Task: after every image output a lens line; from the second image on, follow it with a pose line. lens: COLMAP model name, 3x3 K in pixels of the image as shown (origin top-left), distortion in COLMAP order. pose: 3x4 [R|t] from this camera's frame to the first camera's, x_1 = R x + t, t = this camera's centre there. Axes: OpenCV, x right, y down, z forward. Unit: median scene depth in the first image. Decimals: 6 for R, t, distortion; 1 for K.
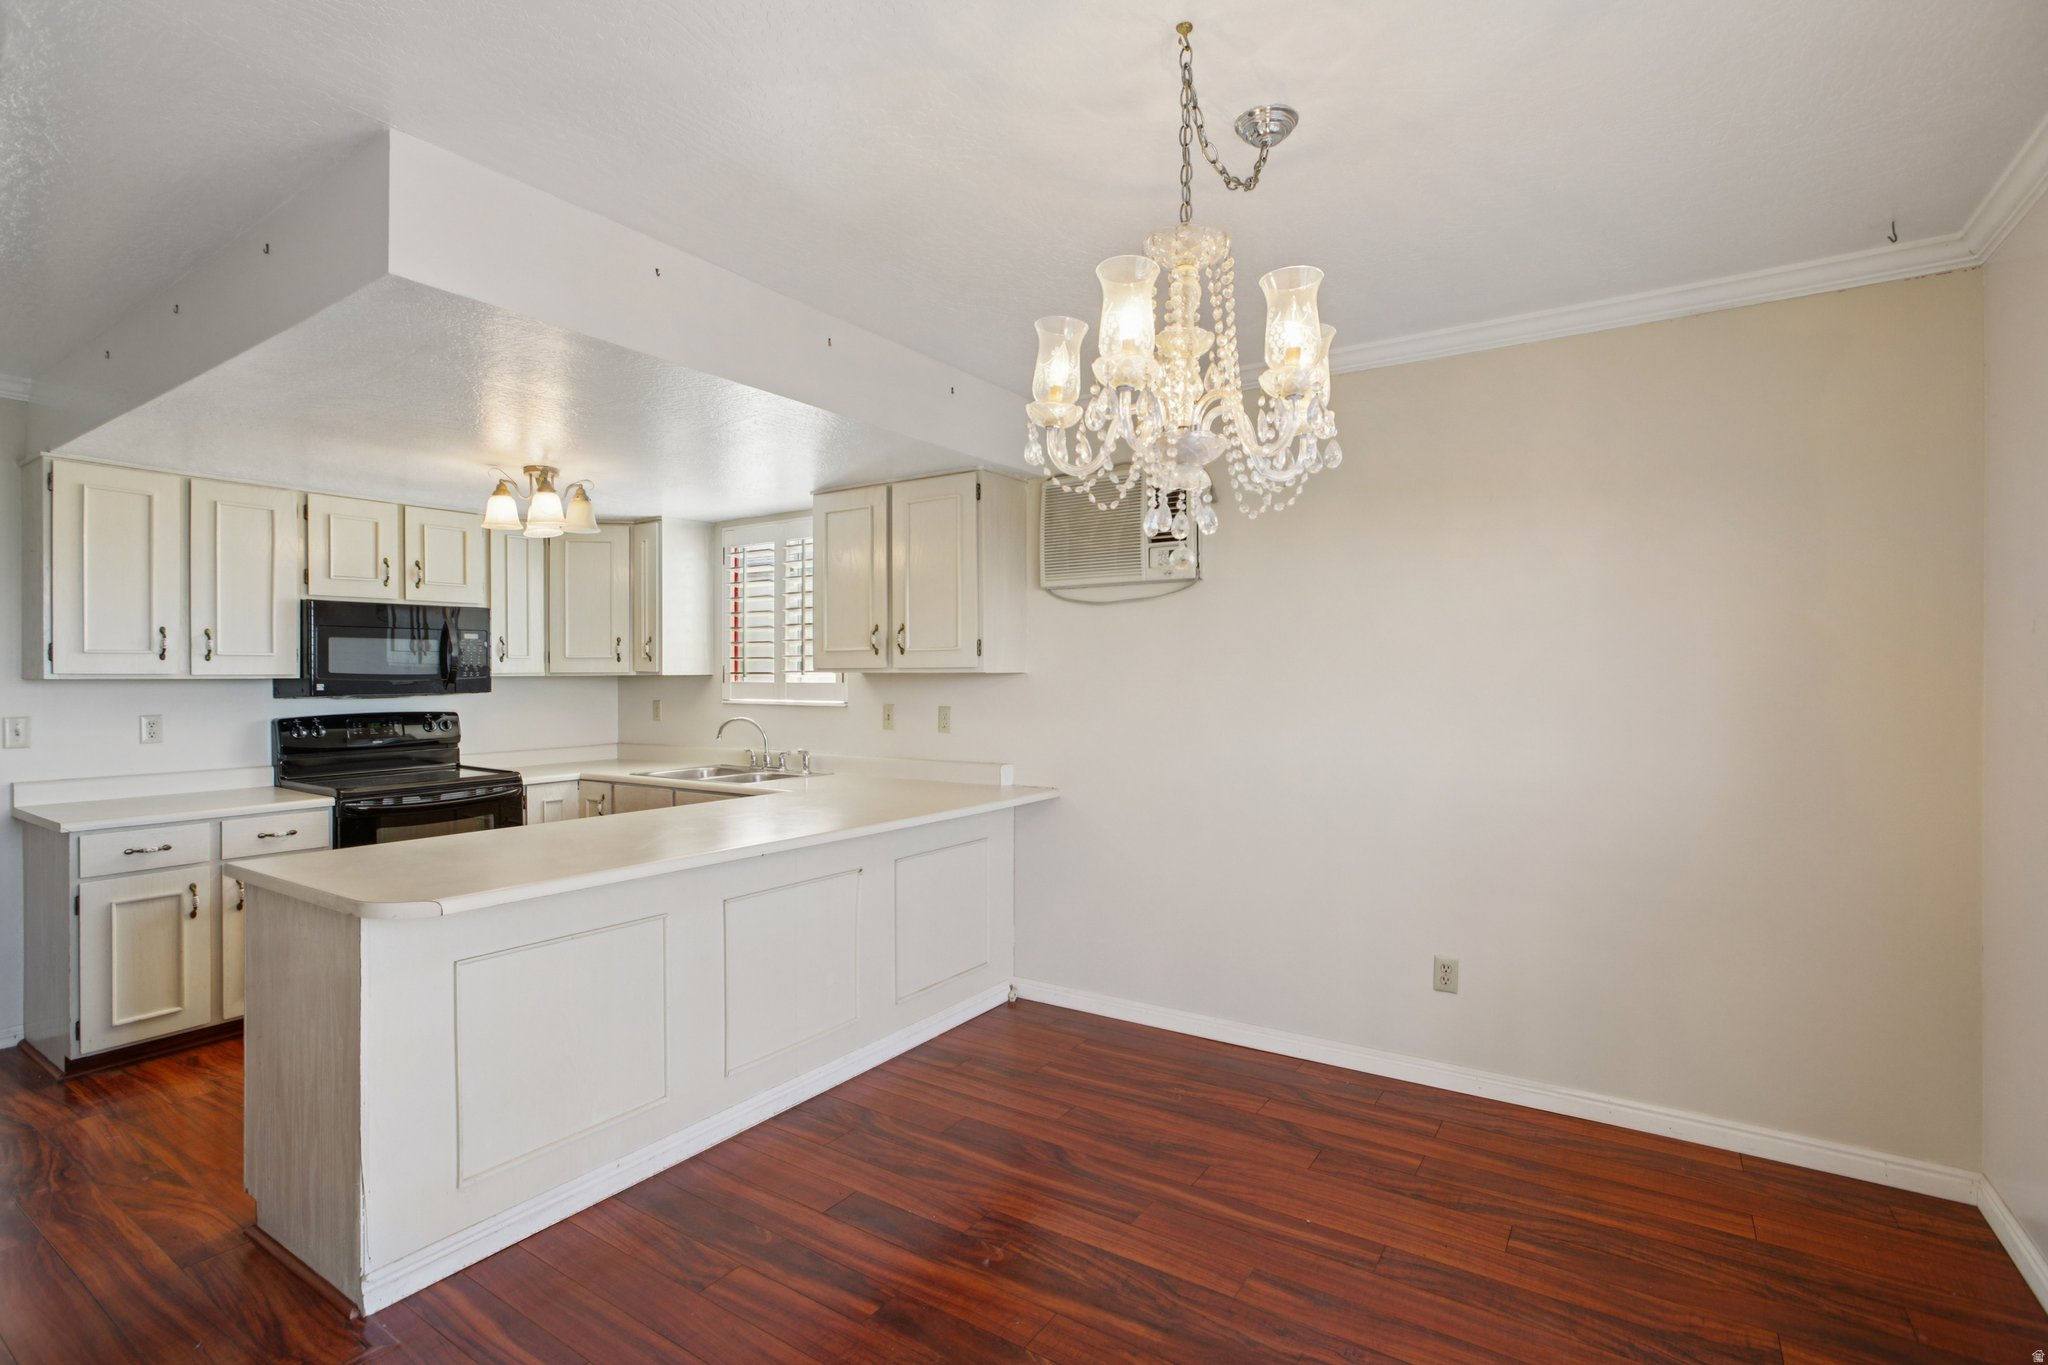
lens RADIAL K [[956.8, 0, 1006.3], [0, 956.8, 677.1], [0, 0, 1]] dist [-0.034158, 0.020962]
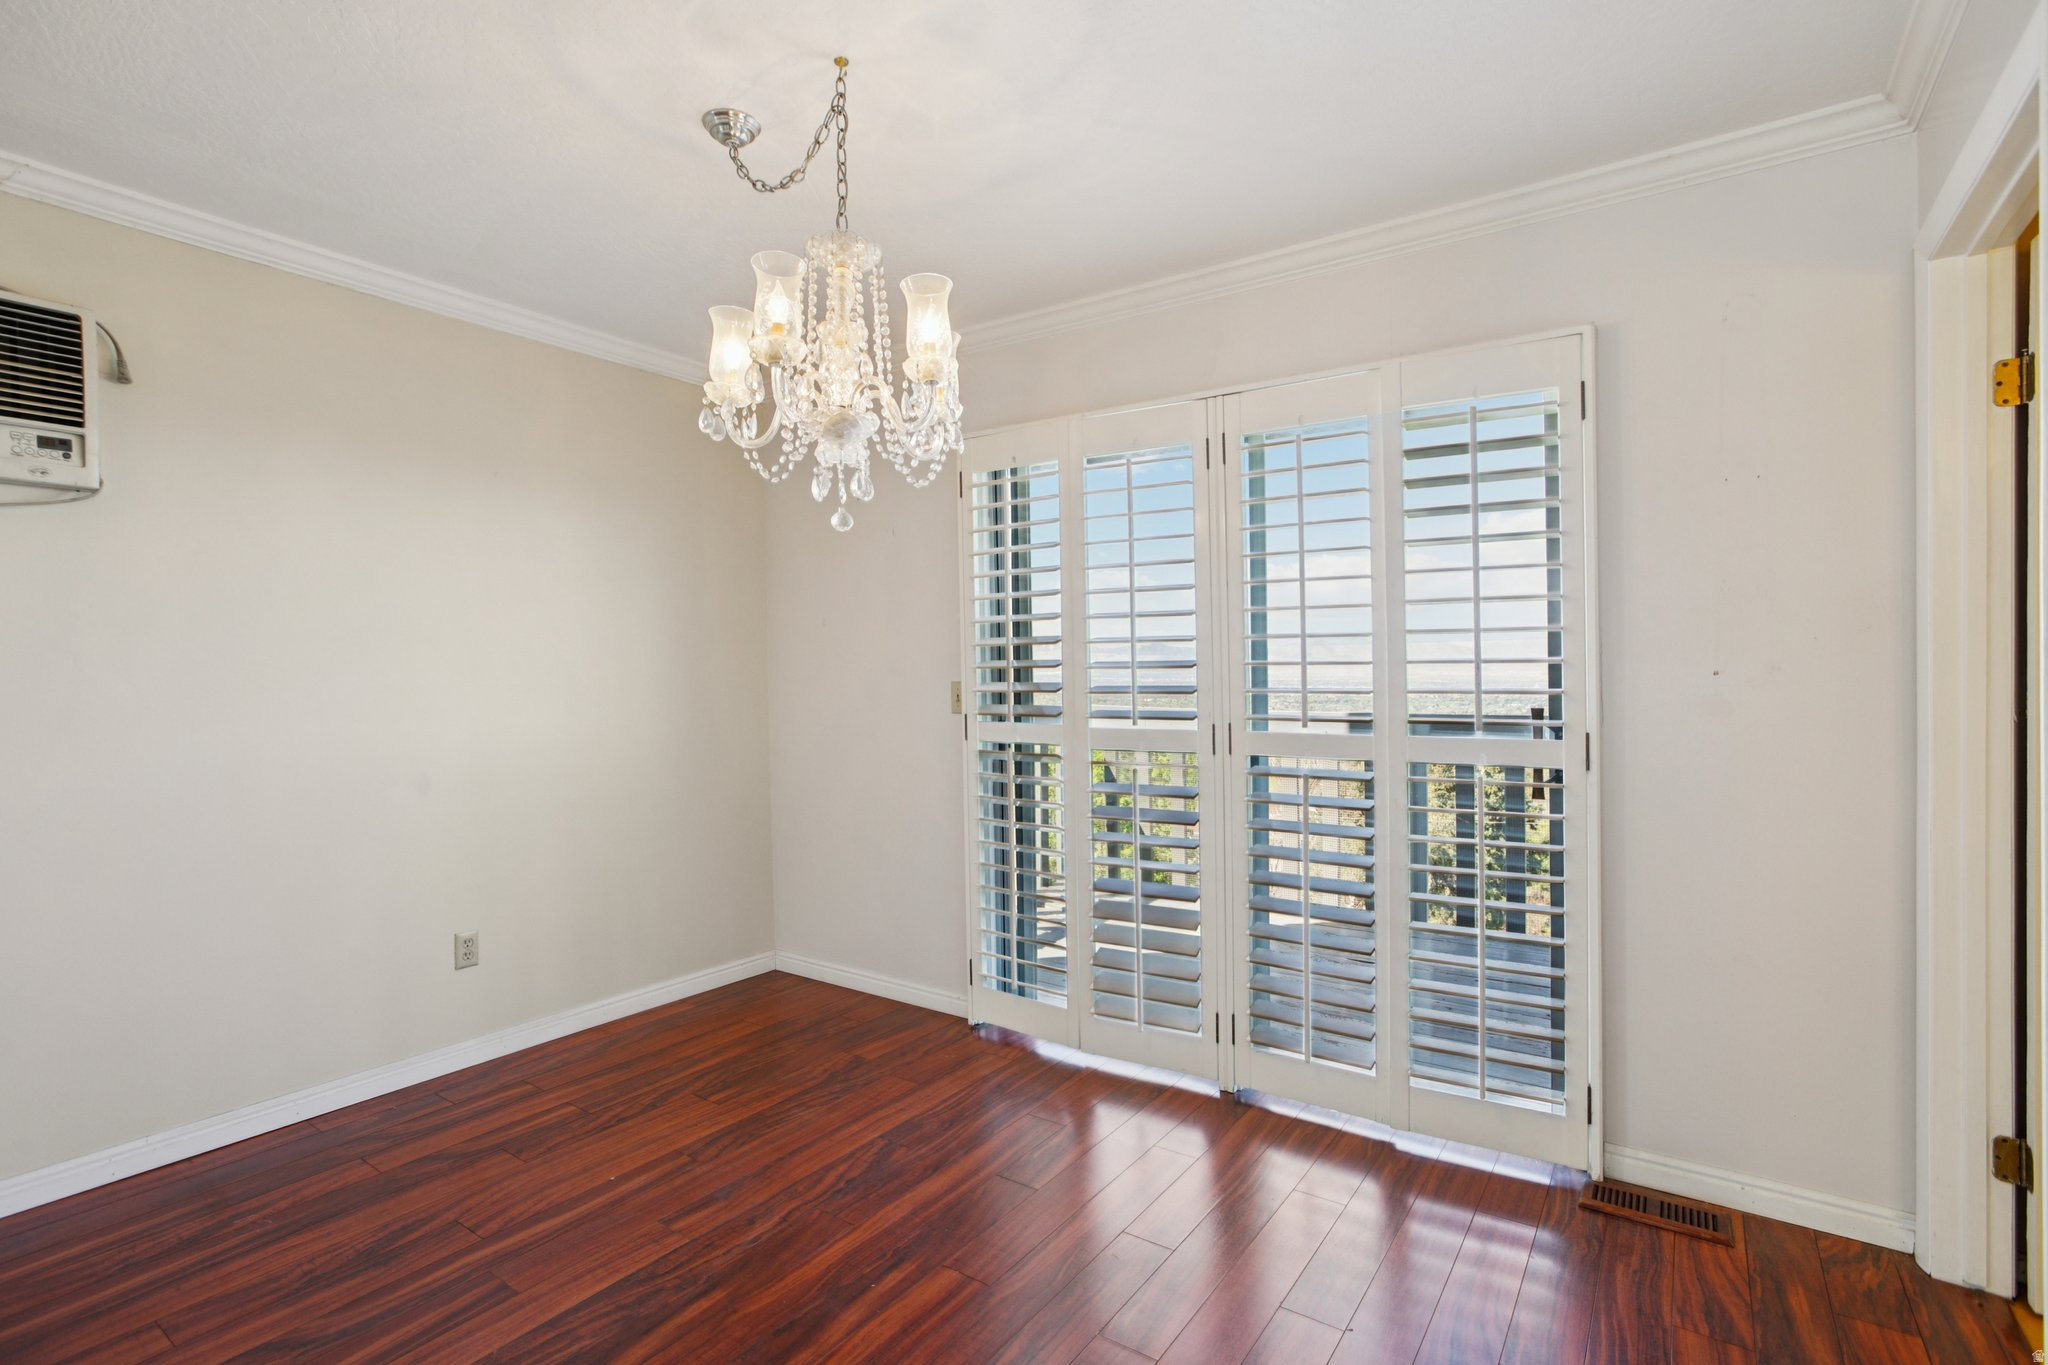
lens RADIAL K [[970.4, 0, 1016.3], [0, 970.4, 678.4], [0, 0, 1]] dist [-0.048492, 0.026353]
pose [[0.029326, -0.006656, 0.999548, -0.411328], [0.004397, 0.999969, 0.006530, 0.022937], [-0.999560, 0.004204, 0.029354, 0.325695]]
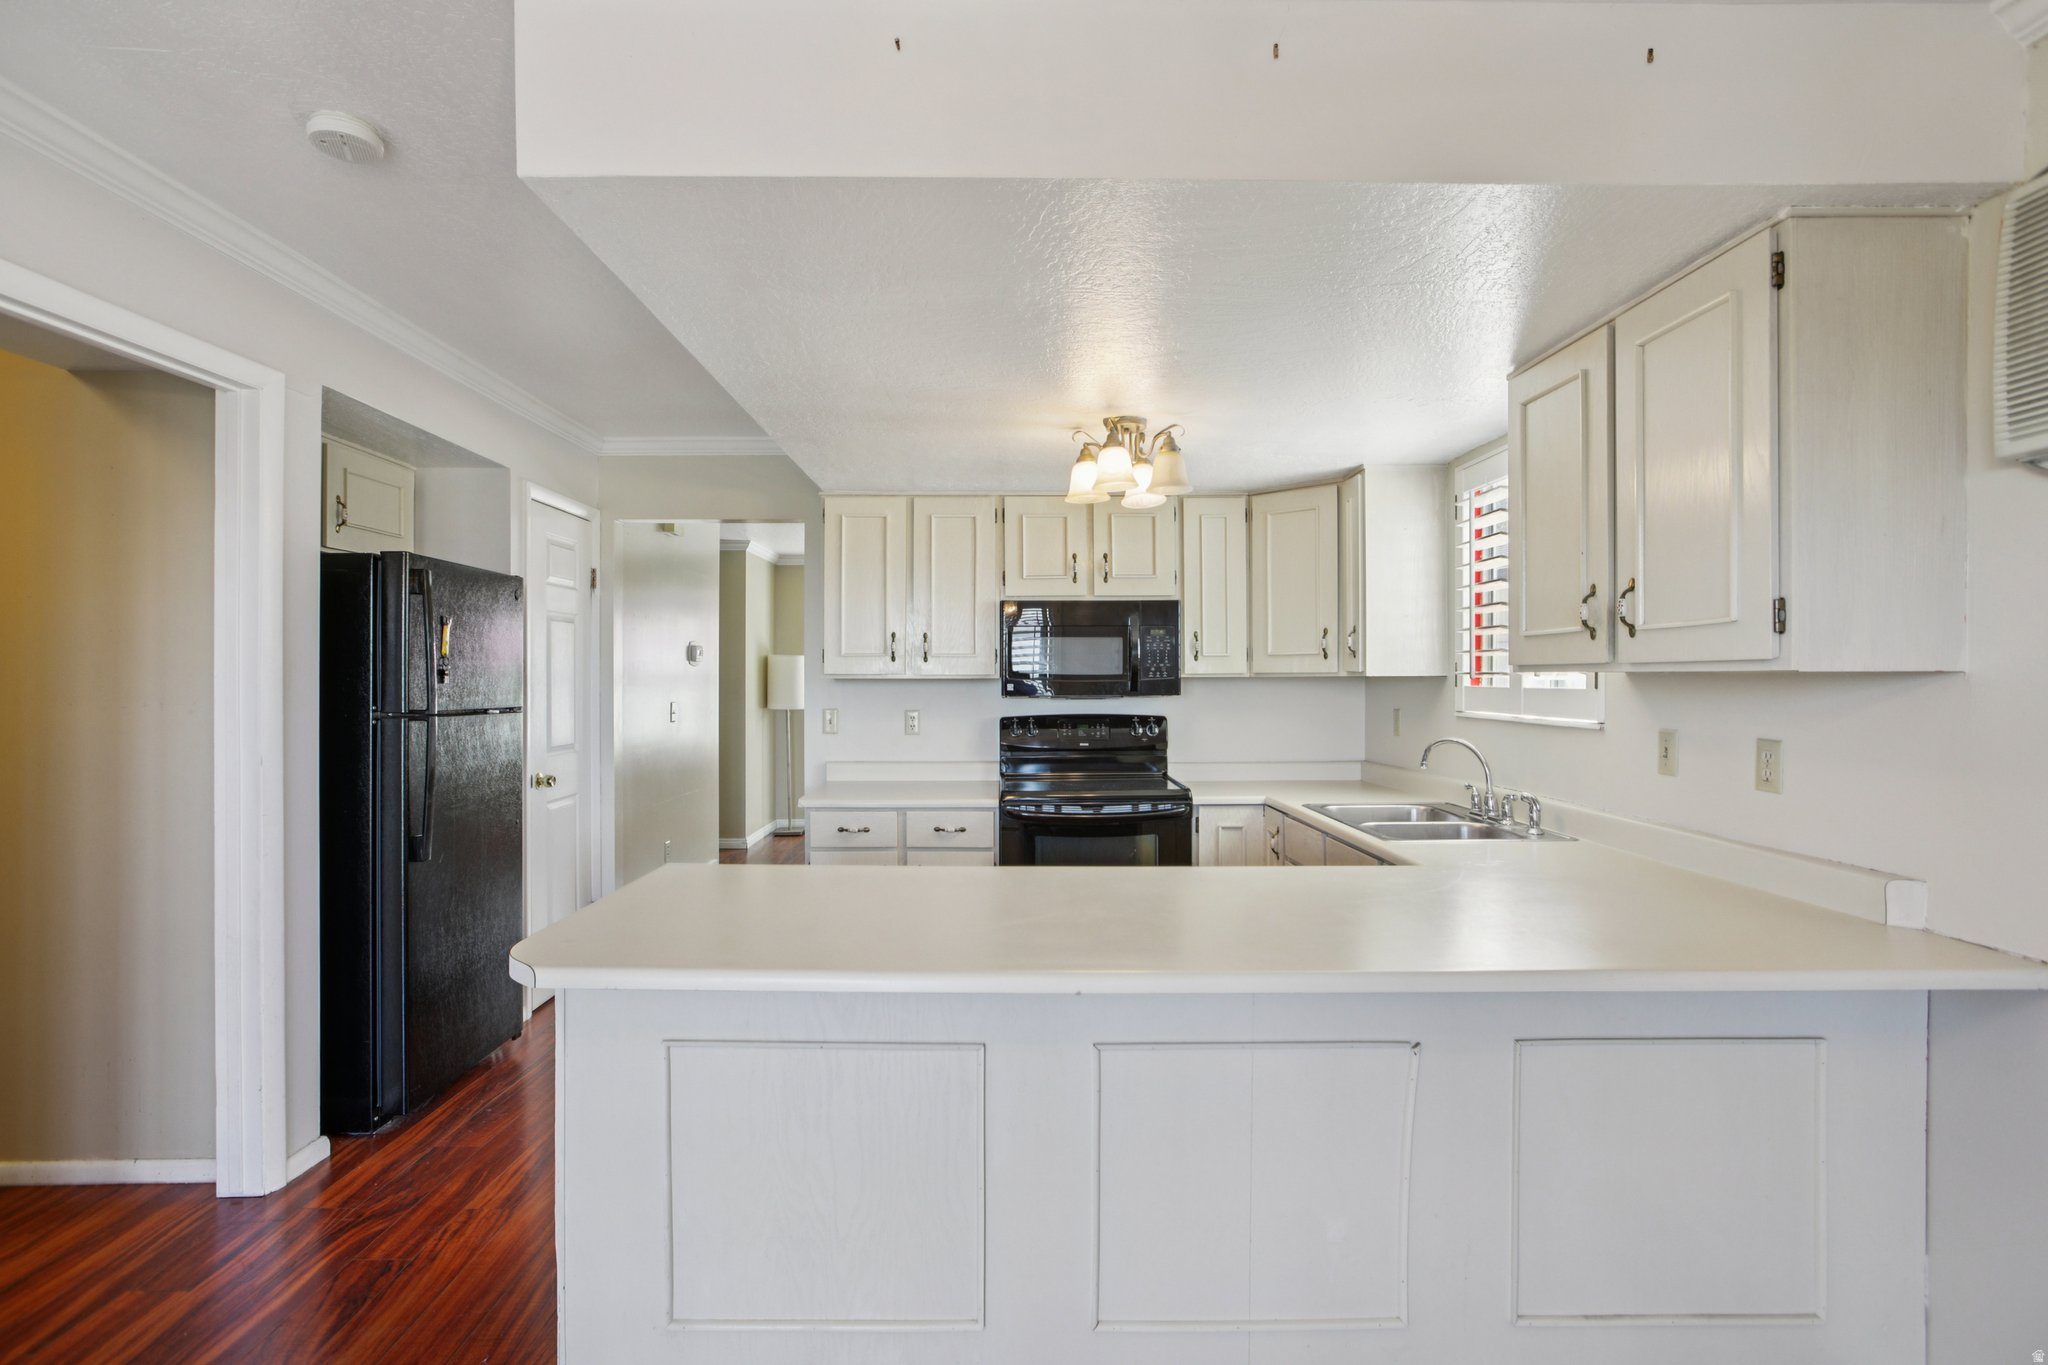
lens RADIAL K [[970.4, 0, 1016.3], [0, 970.4, 678.4], [0, 0, 1]] dist [-0.048492, 0.026353]
pose [[0.572162, 0.003497, -0.820133, 0.132927], [-0.003559, 0.999992, 0.001781, -0.000783], [0.820133, 0.001900, 0.572170, 0.441919]]
